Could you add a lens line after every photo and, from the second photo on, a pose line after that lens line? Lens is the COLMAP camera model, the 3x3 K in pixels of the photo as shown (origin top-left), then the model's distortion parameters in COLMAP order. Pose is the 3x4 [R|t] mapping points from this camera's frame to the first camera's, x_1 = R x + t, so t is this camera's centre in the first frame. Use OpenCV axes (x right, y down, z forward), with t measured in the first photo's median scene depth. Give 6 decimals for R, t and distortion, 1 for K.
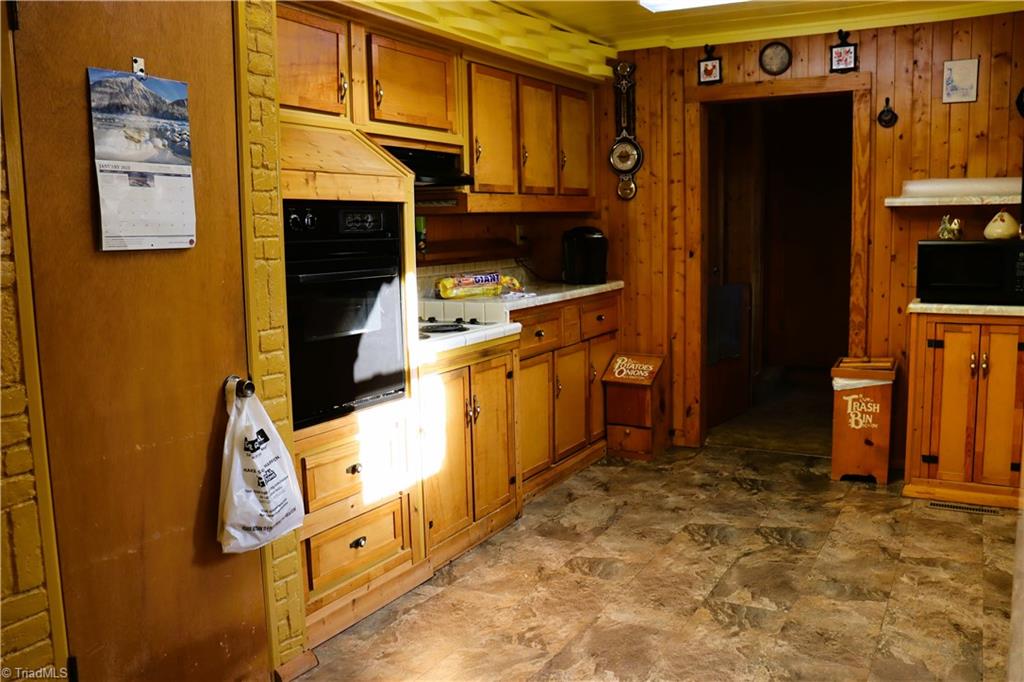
lens RADIAL K [[853.8, 0, 512.0], [0, 853.8, 341.0], [0, 0, 1]] dist [-0.171791, 0.161480]
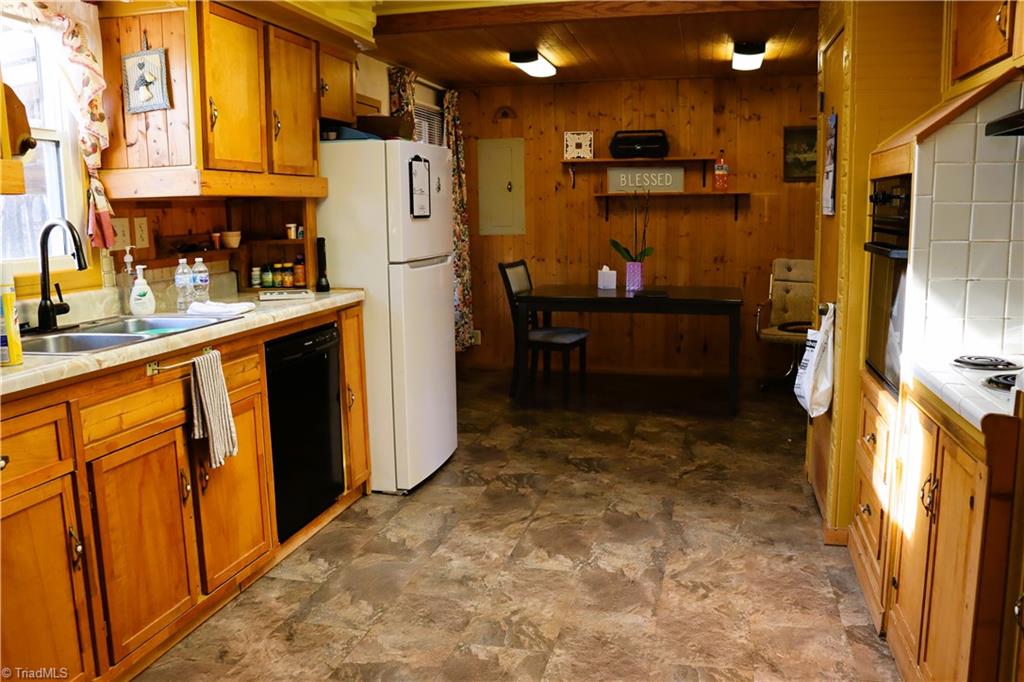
lens RADIAL K [[853.8, 0, 512.0], [0, 853.8, 341.0], [0, 0, 1]] dist [-0.171791, 0.161480]
pose [[-0.959661, 0.079377, -0.269724, 0.368661], [0.000423, 0.959728, 0.280932, -0.182473], [0.281161, 0.269485, -0.921046, 1.309536]]
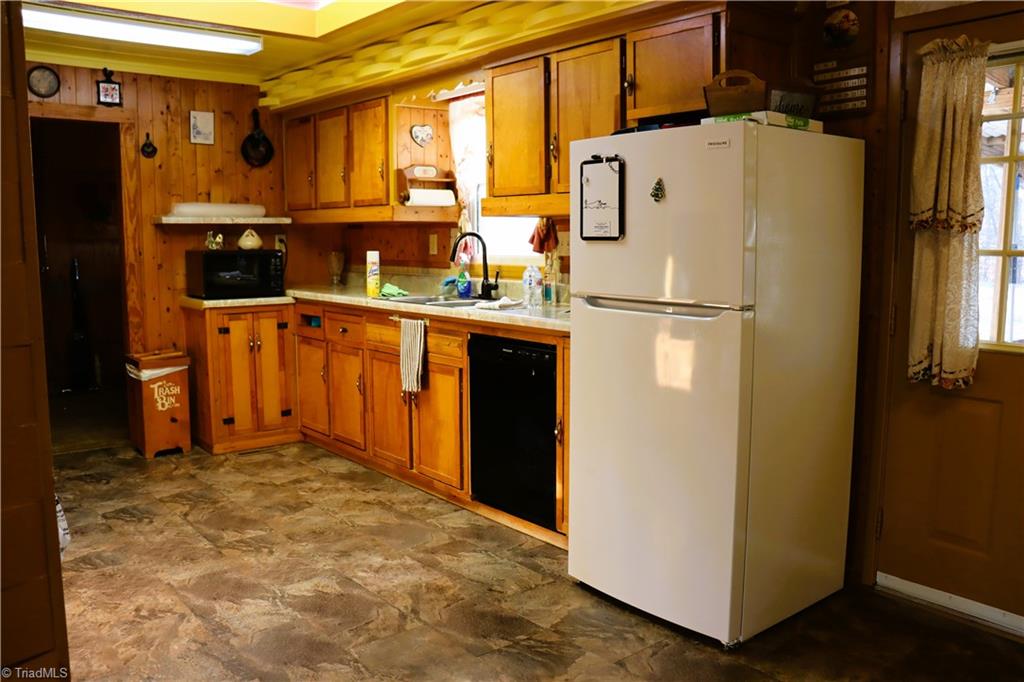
lens RADIAL K [[853.8, 0, 512.0], [0, 853.8, 341.0], [0, 0, 1]] dist [-0.171791, 0.161480]
pose [[0.360934, -0.090344, 0.928205, -0.541701], [0.114121, 0.992095, 0.052187, 0.002287], [-0.925582, 0.087091, 0.368391, 0.103837]]
